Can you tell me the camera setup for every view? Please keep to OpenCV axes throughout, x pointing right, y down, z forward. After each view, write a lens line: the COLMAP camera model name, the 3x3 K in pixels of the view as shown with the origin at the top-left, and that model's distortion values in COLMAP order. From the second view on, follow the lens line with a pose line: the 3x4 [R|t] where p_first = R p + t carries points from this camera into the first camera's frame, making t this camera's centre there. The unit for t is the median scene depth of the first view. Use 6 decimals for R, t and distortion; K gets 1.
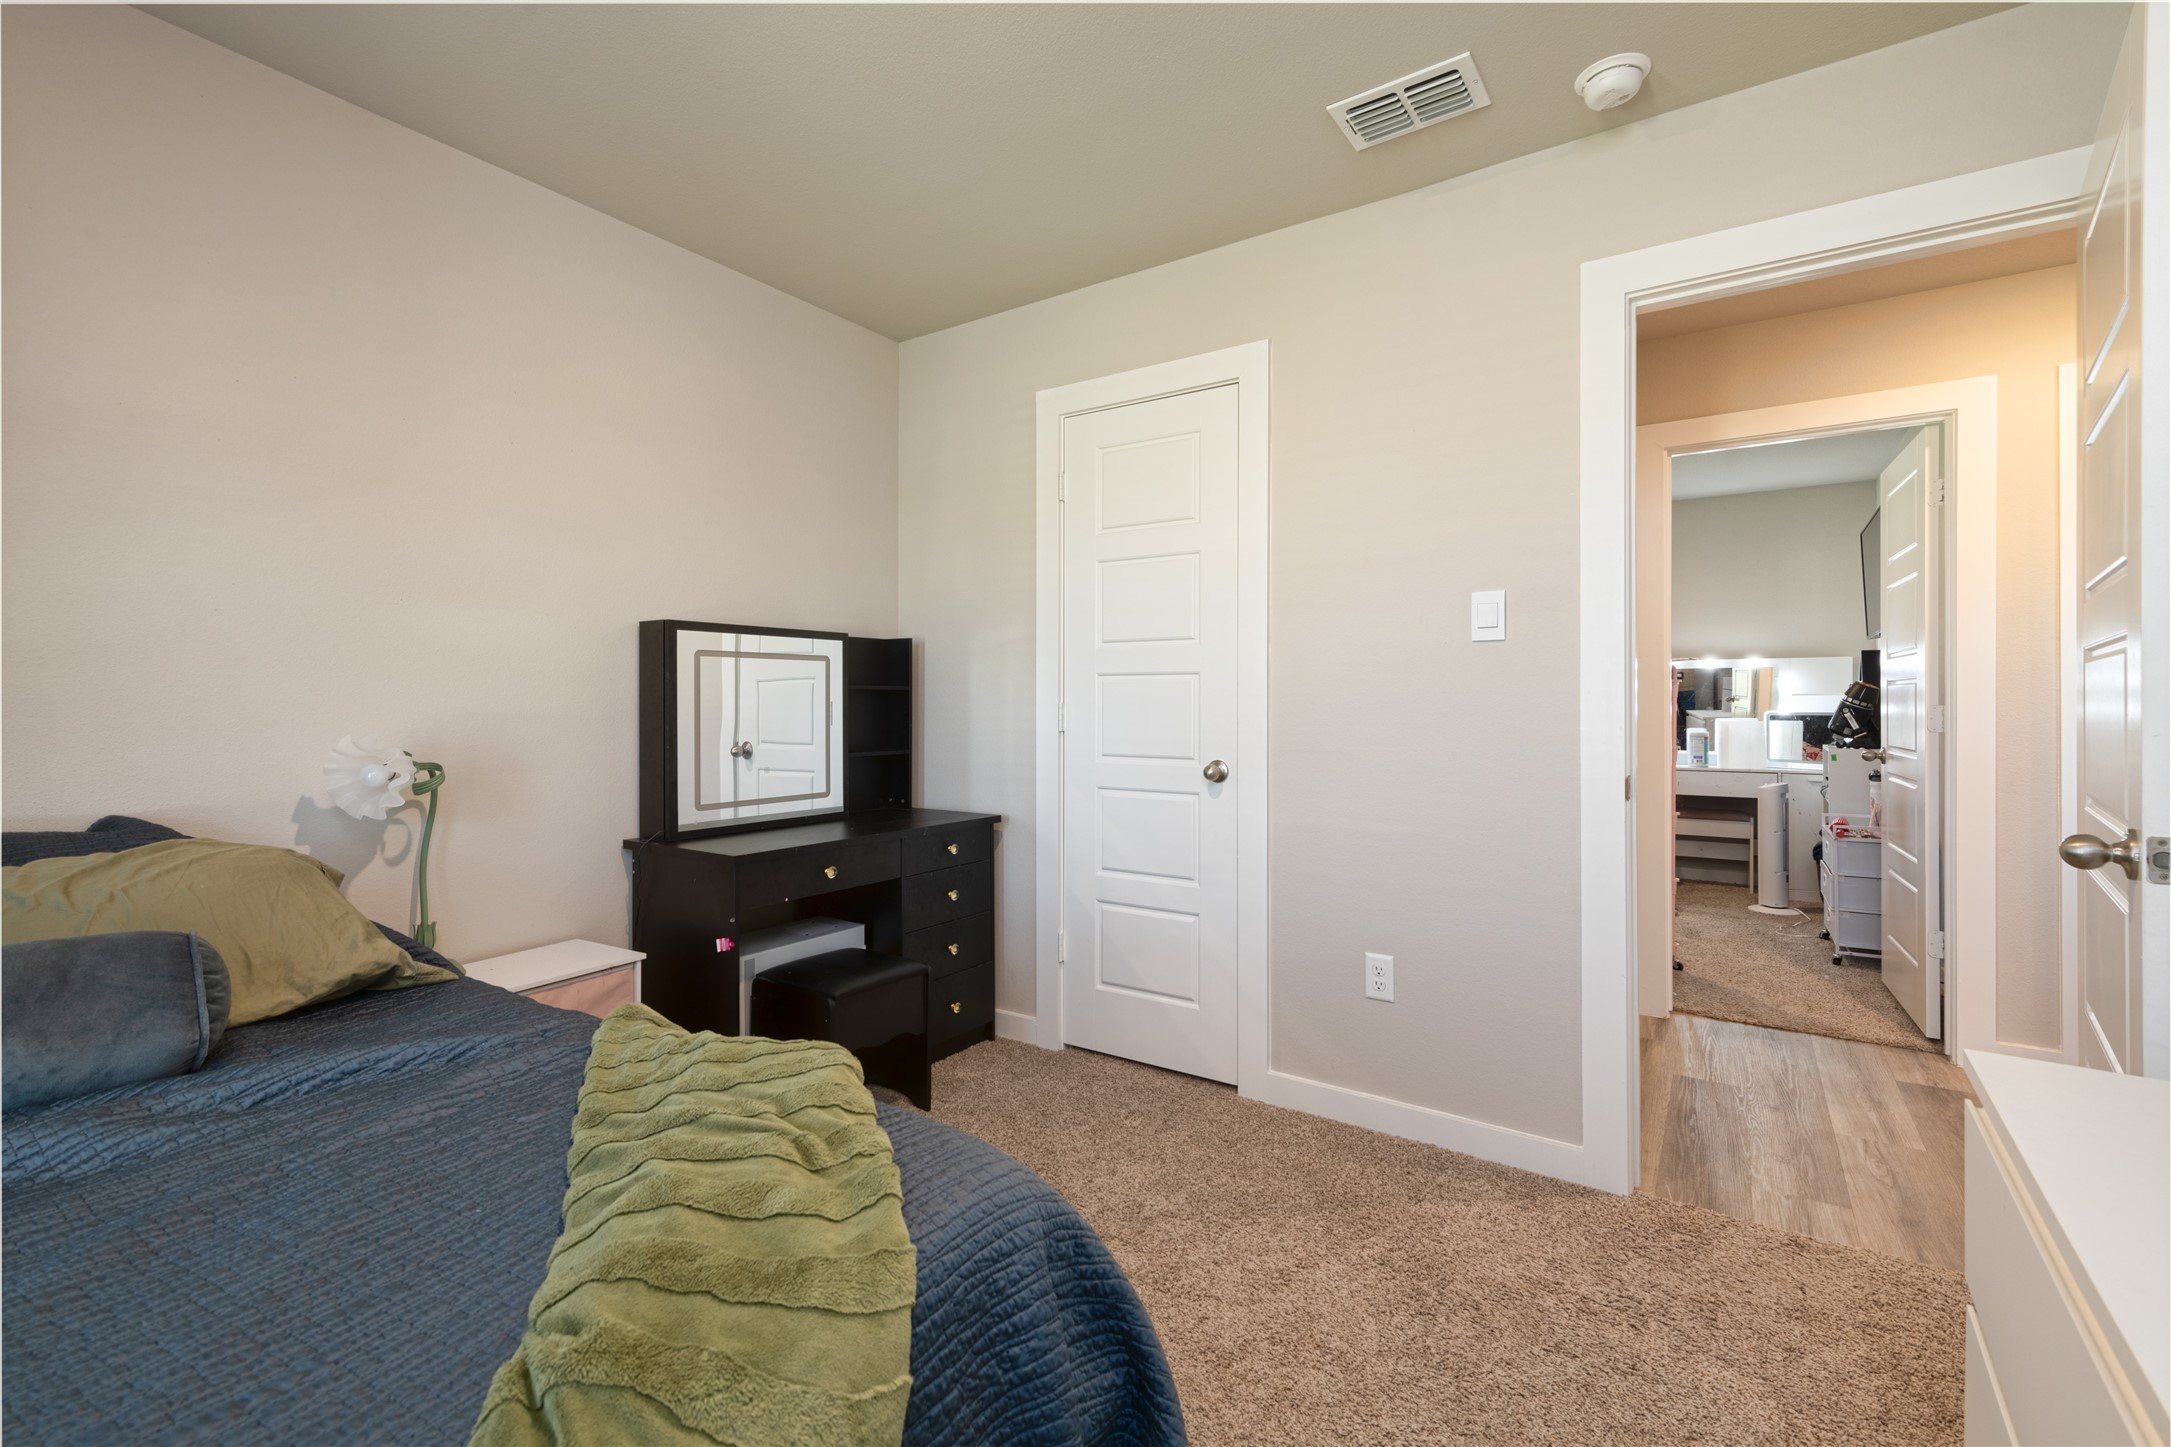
lens RADIAL K [[944.5, 0, 1090.7], [0, 944.5, 708.2], [0, 0, 1]] dist [-0.000555, -0.000040]
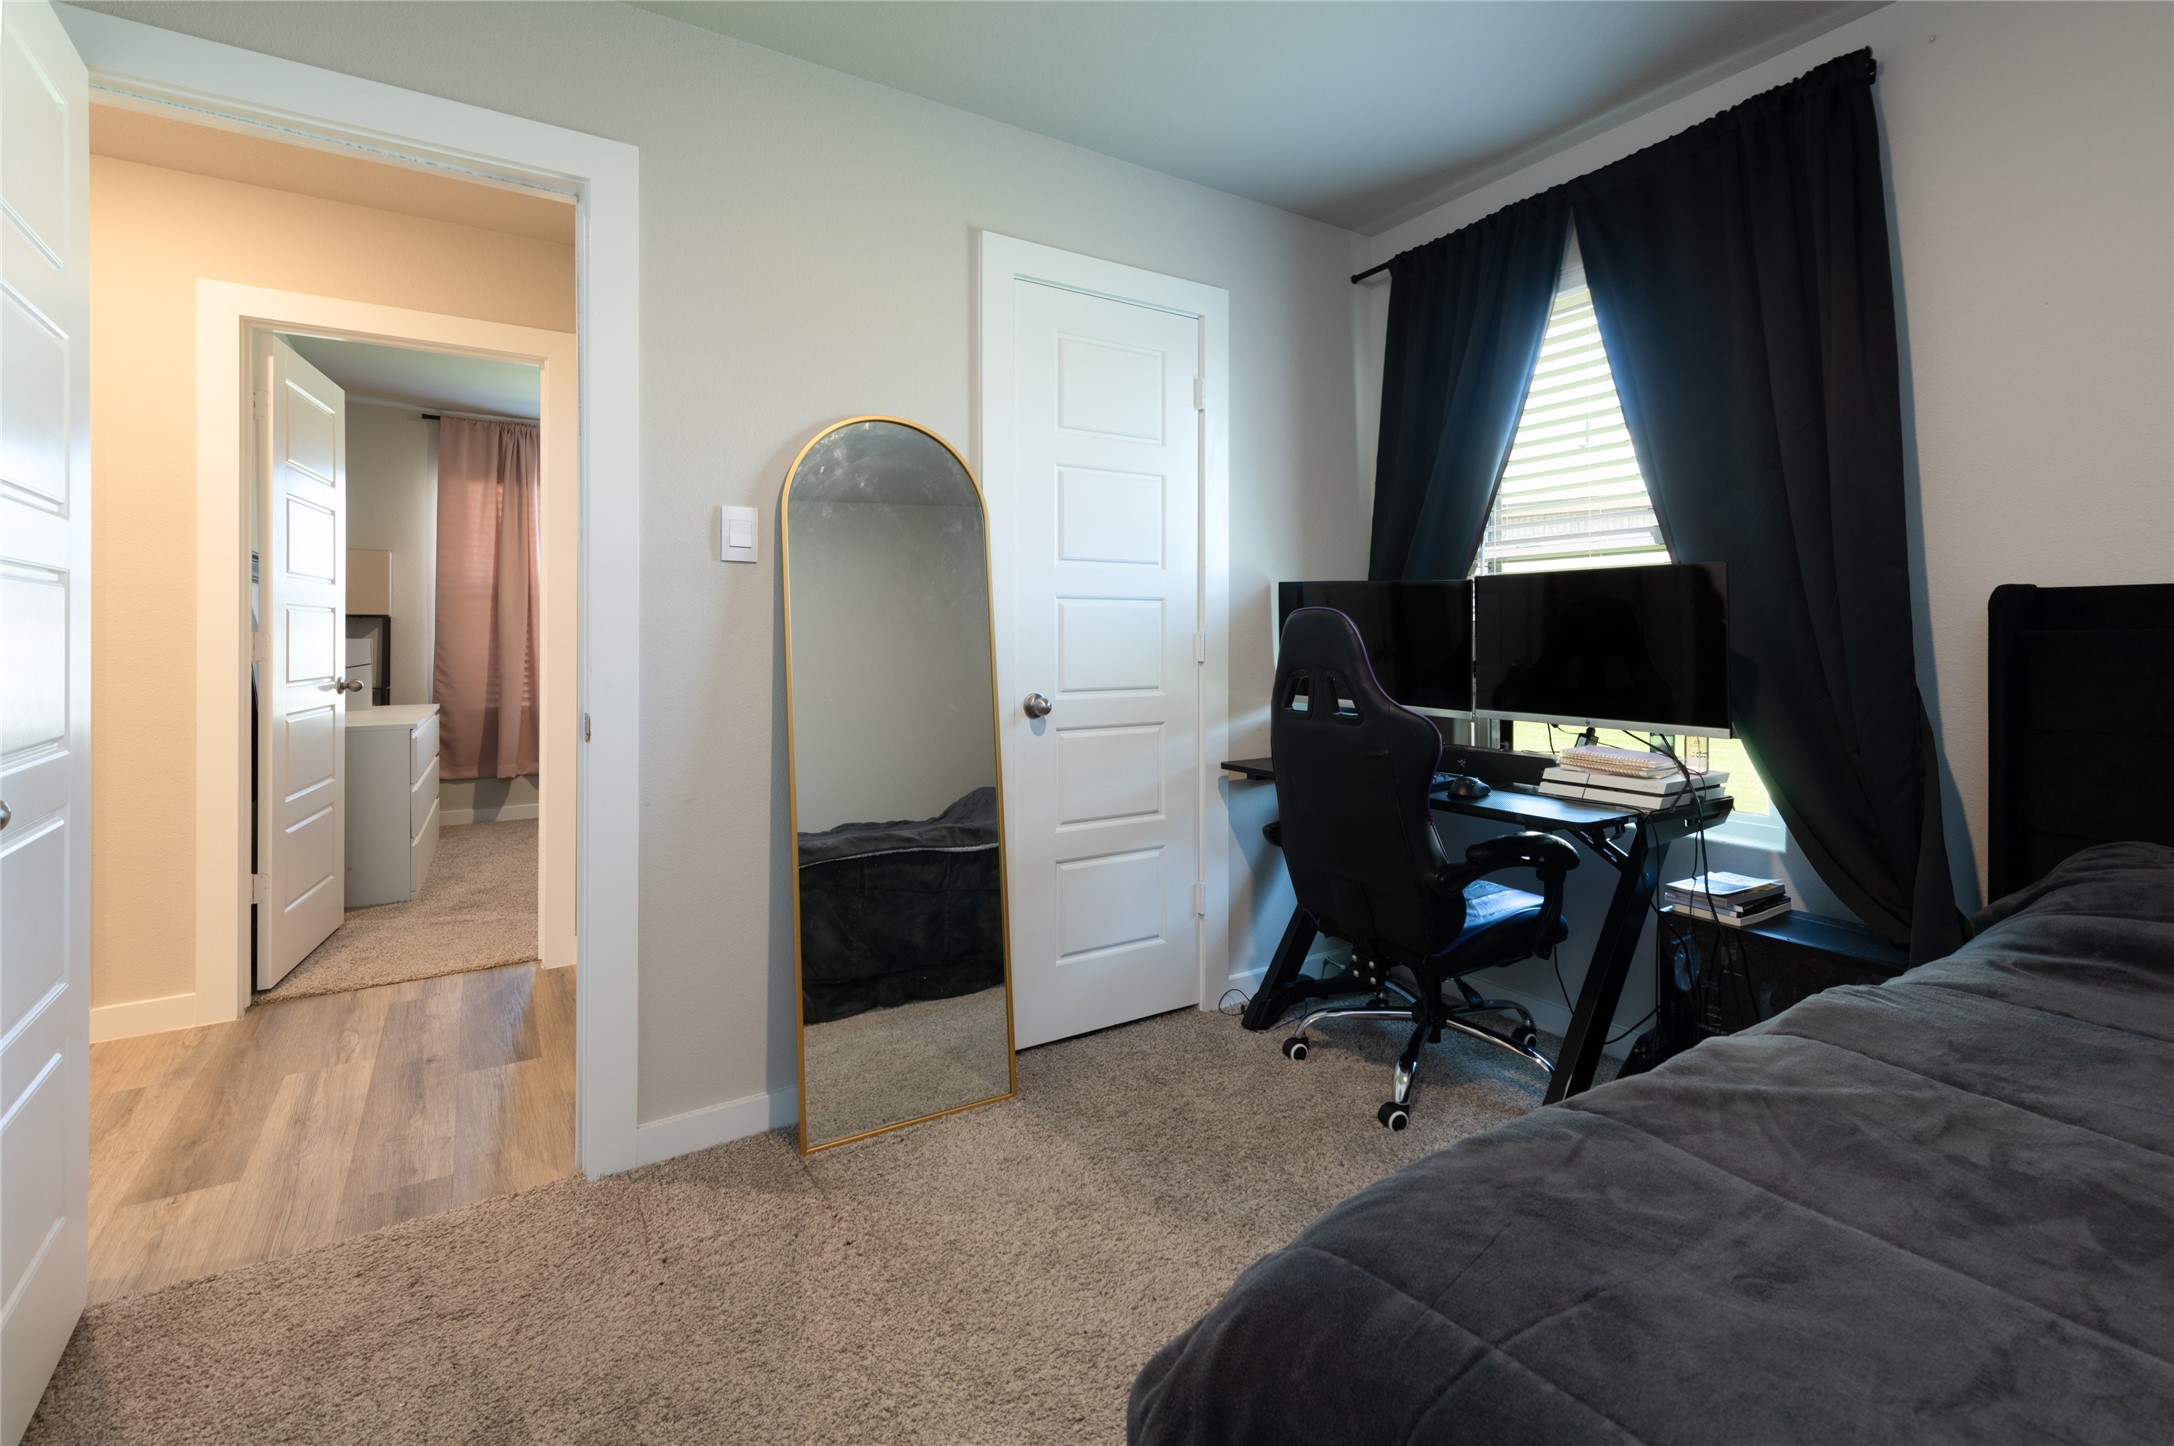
lens RADIAL K [[972.9, 0, 1084.9], [0, 972.9, 639.3], [0, 0, 1]] dist [0.000614, 0.000115]
pose [[-0.398043, -0.003498, -0.917360, 1.467049], [-0.004850, 0.999987, -0.001708, 0.007093], [0.917354, 0.003770, -0.398054, 2.143739]]
